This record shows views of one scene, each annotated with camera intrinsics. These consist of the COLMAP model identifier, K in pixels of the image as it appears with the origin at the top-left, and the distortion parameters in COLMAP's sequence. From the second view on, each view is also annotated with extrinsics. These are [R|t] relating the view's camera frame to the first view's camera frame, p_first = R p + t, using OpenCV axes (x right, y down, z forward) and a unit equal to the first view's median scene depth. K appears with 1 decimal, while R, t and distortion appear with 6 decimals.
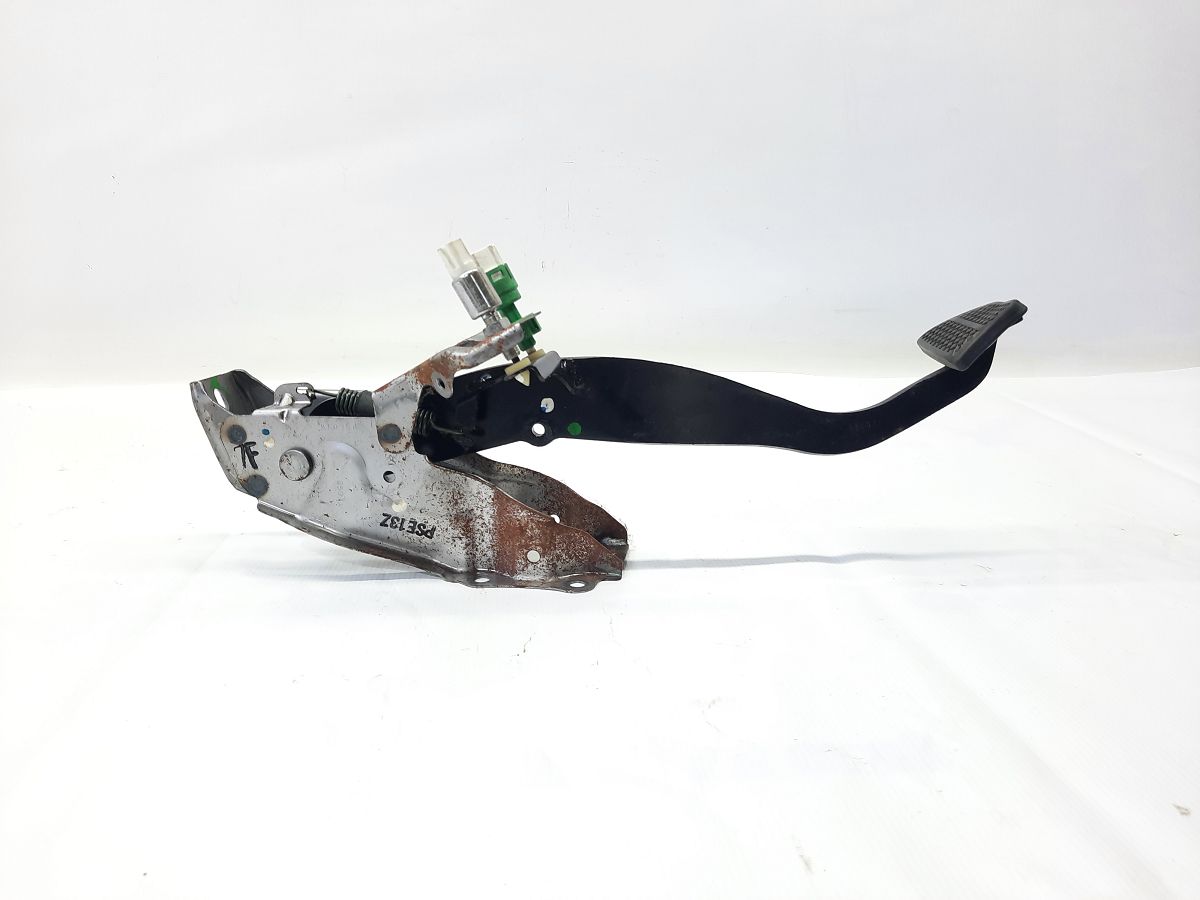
lens RADIAL K [[892.2, 0, 601.9], [0, 892.2, 454.1], [0, 0, 1]] dist [0.085908, -0.158528]
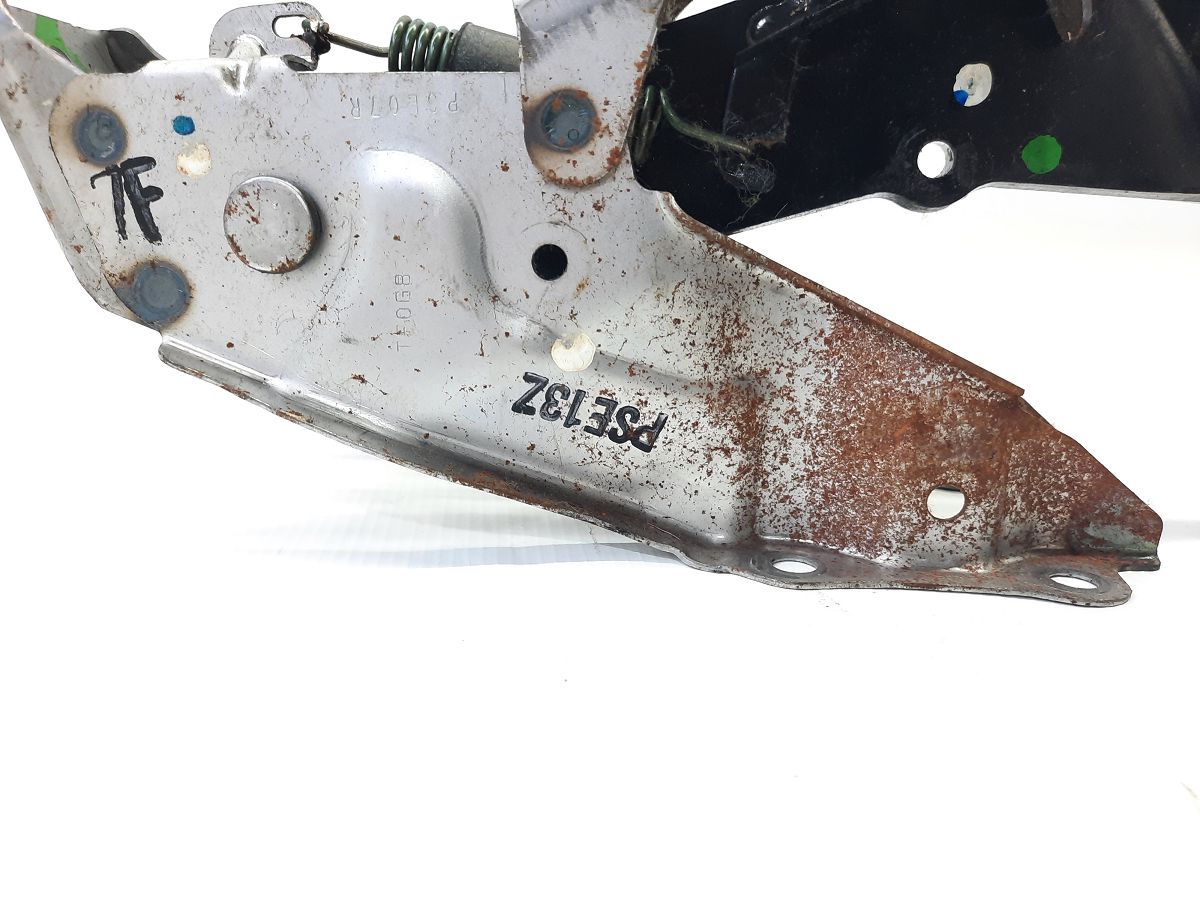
lens RADIAL K [[883.1, 0, 597.7], [0, 883.1, 432.6], [0, 0, 1]] dist [0.043525, -0.053076]
pose [[0.999109, 0.009048, 0.041226, -0.228182], [-0.008894, 0.999953, -0.003928, 0.089367], [-0.041260, 0.003558, 0.999142, 0.652057]]
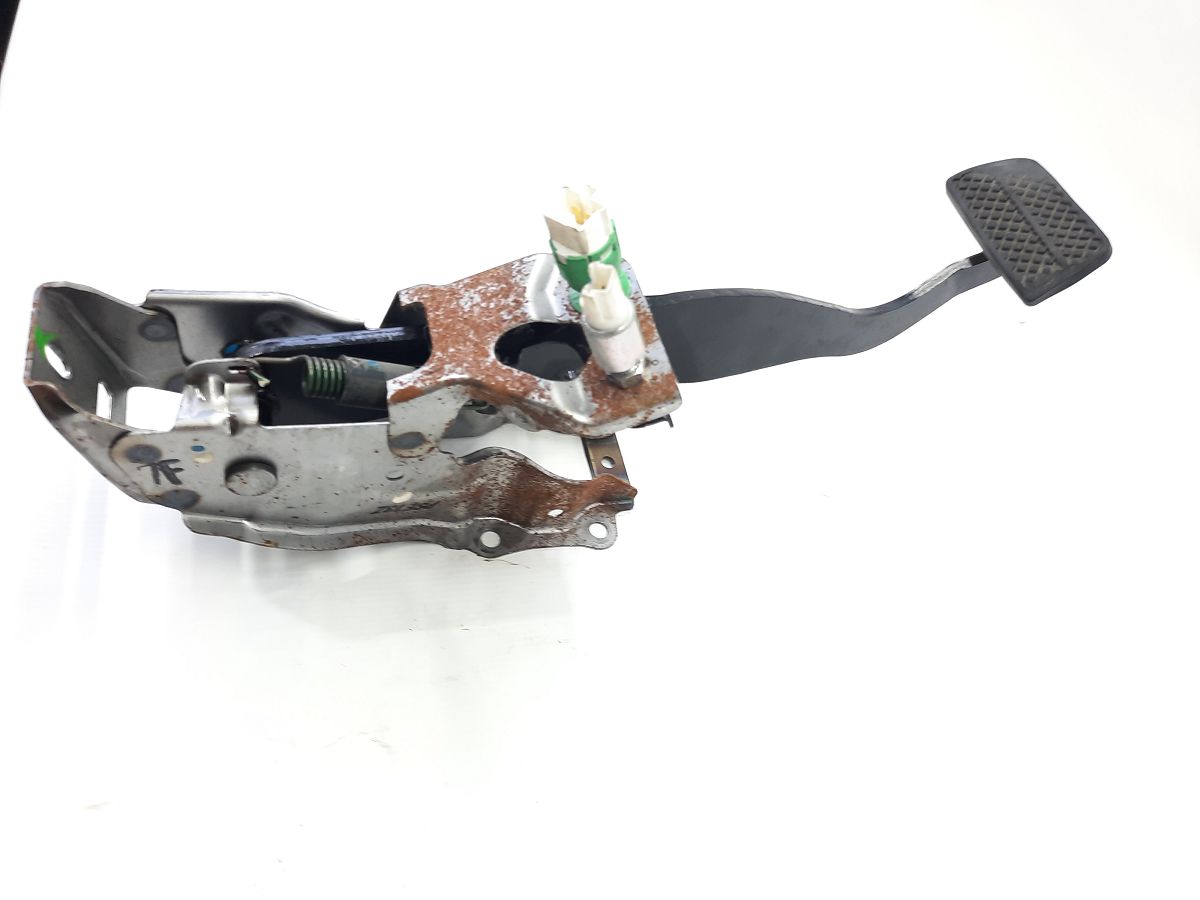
lens RADIAL K [[892.2, 0, 601.9], [0, 892.2, 454.1], [0, 0, 1]] dist [0.085908, -0.158528]
pose [[0.894041, -0.143779, 0.424286, -0.383817], [-0.169627, 0.767932, 0.617663, -0.450758], [-0.414630, -0.624186, 0.662174, 0.459604]]
